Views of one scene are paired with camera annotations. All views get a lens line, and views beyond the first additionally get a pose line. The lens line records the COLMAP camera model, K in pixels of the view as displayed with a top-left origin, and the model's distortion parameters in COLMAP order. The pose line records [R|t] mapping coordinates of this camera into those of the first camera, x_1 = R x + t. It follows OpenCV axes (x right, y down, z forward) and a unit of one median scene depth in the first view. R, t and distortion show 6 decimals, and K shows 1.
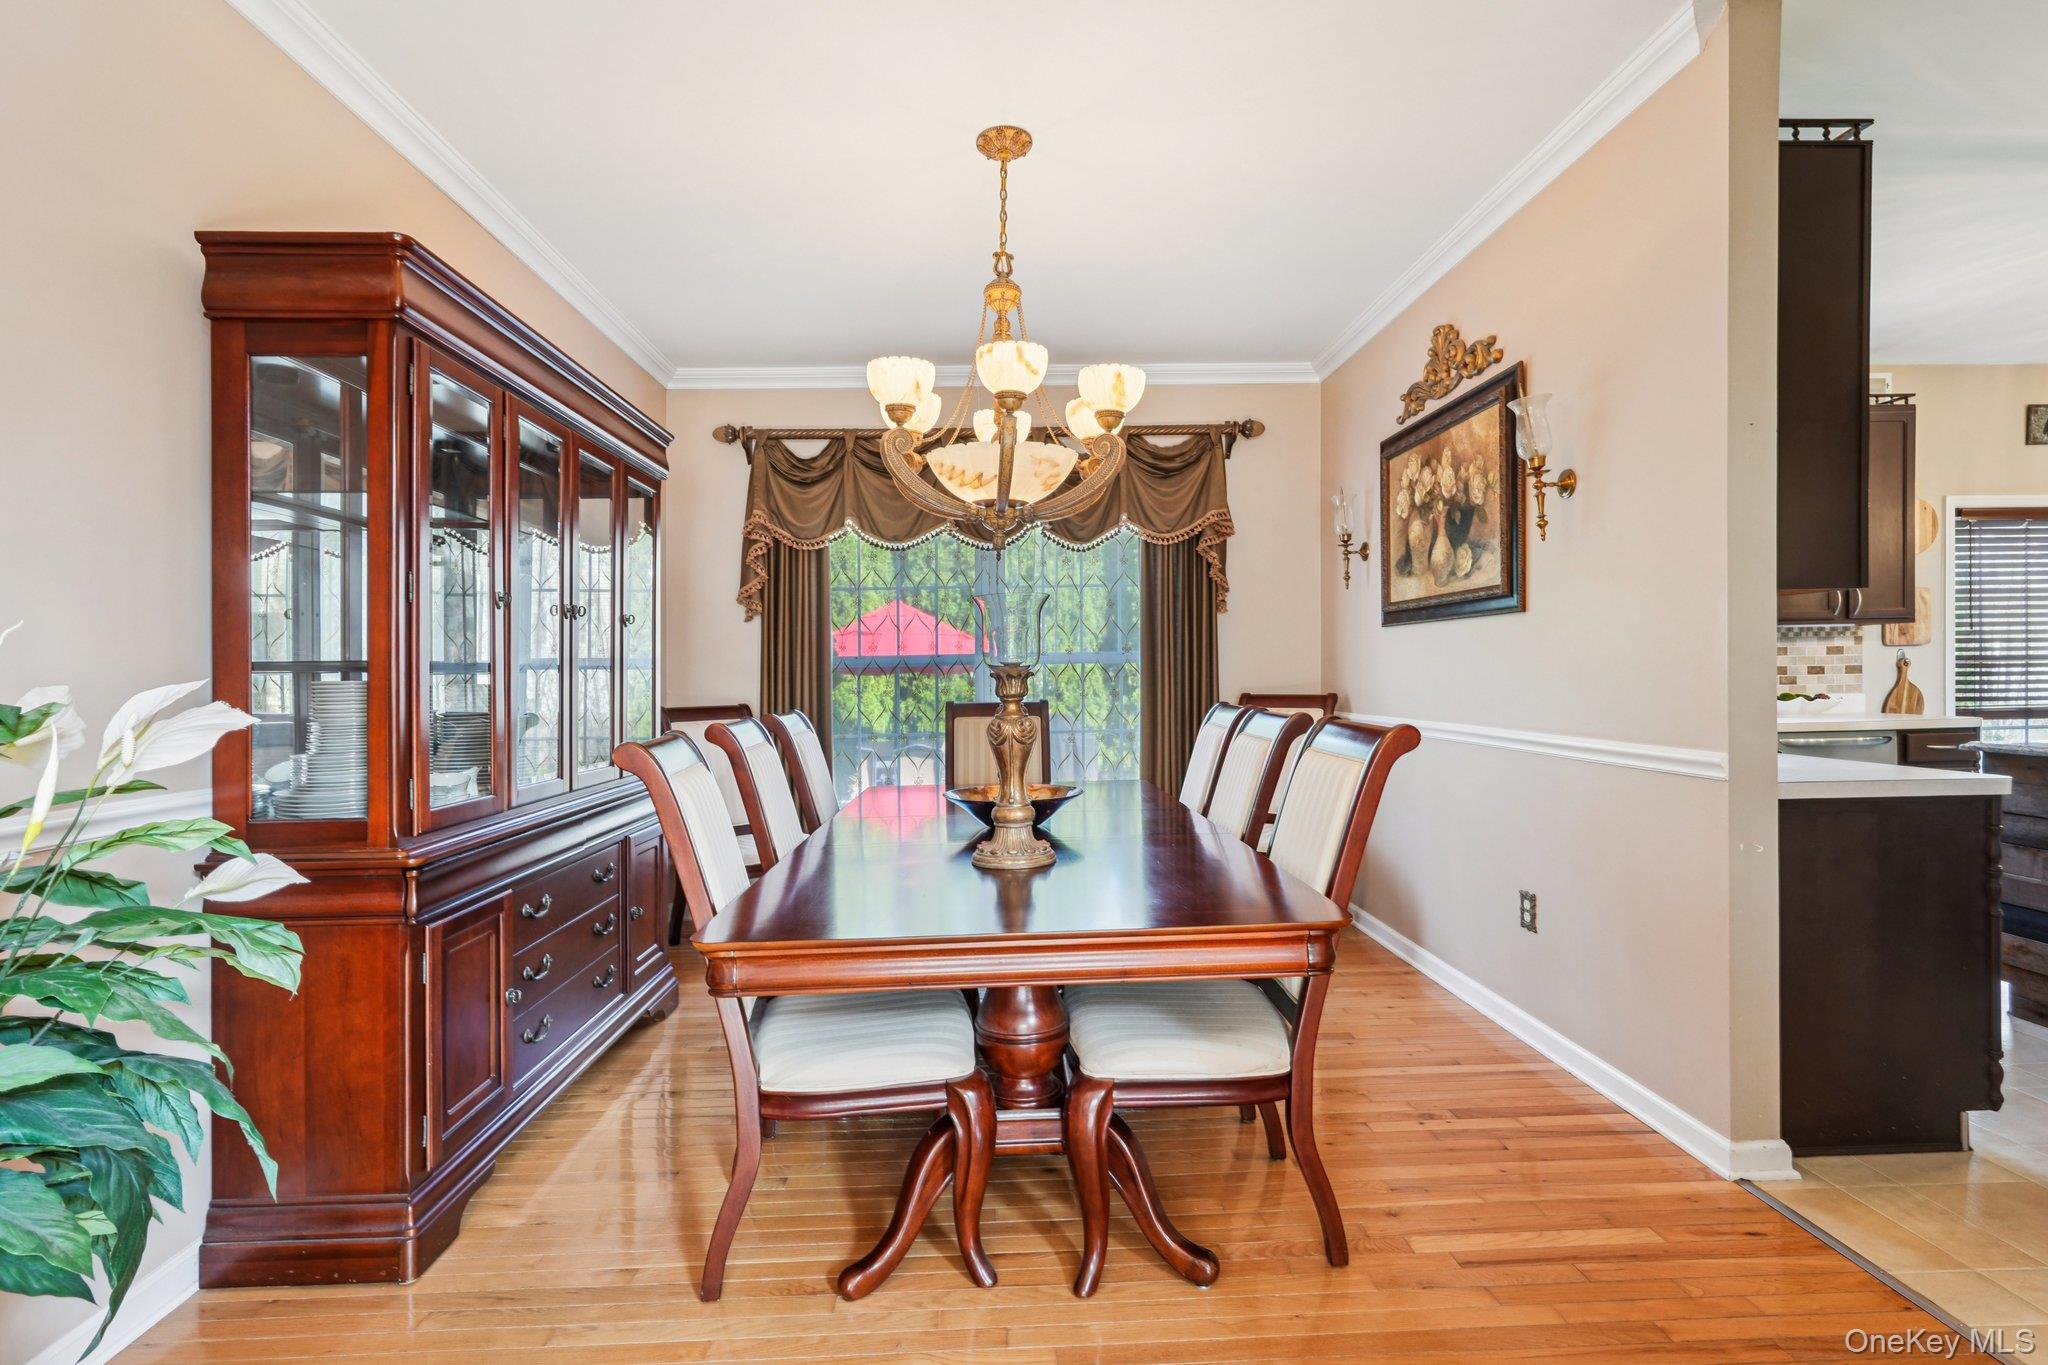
lens RADIAL K [[977.3, 0, 1024.0], [0, 977.3, 682.5], [0, 0, 1]] dist [-0.001562, 0.000258]
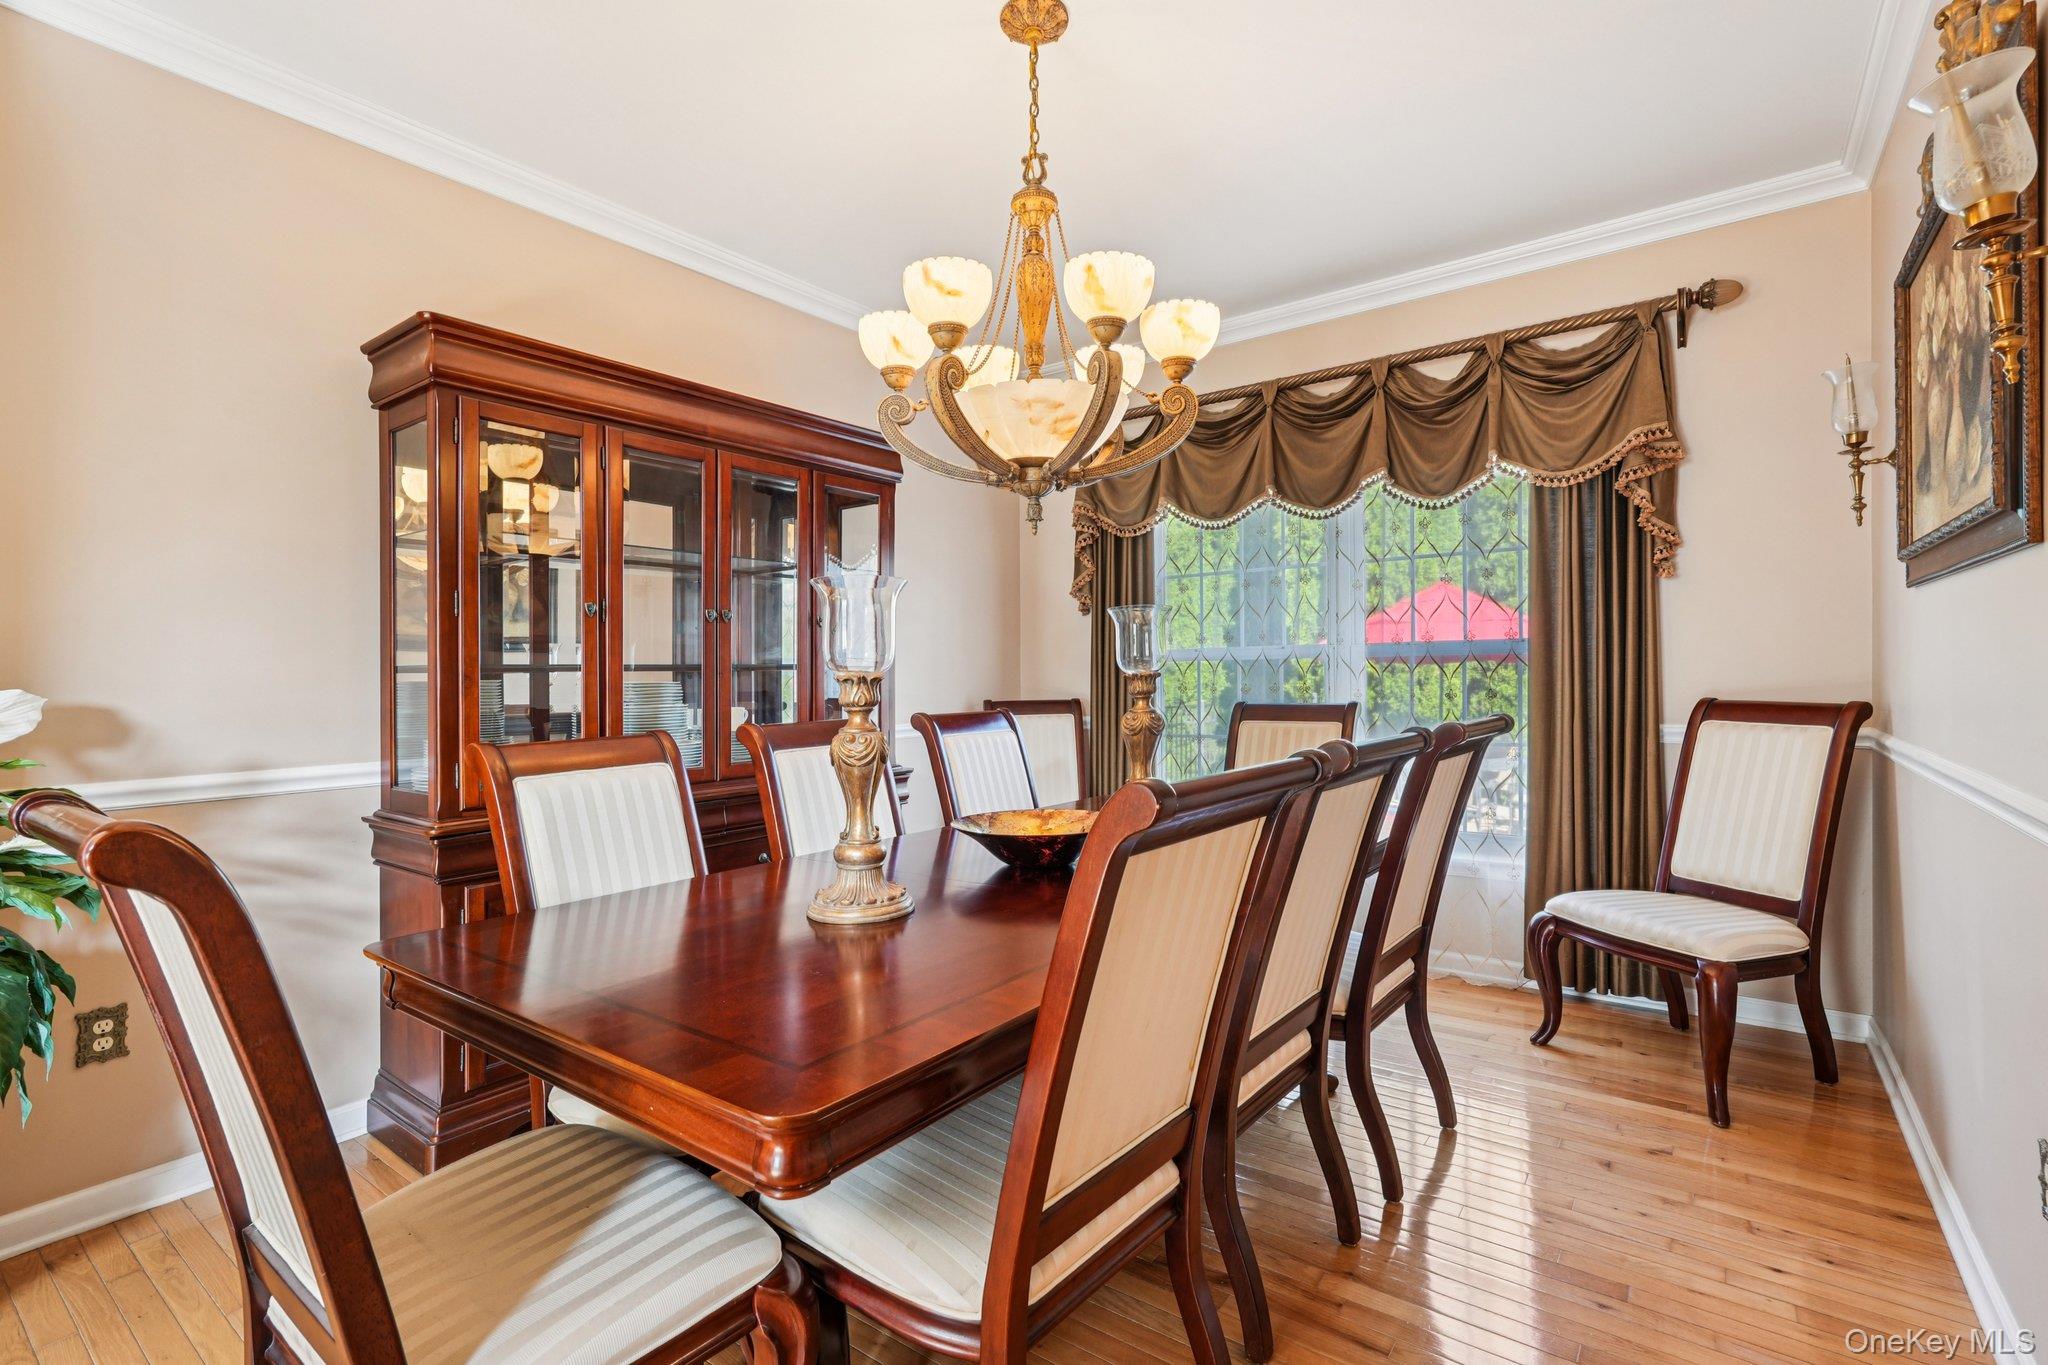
lens RADIAL K [[928.6, 0, 1024.0], [0, 928.6, 682.5], [0, 0, 1]] dist [-0.003234, 0.000411]
pose [[0.774835, 0.012092, -0.632048, 0.272398], [-0.004520, 0.999897, 0.013588, -0.005430], [0.632147, -0.007671, 0.774810, 0.227146]]
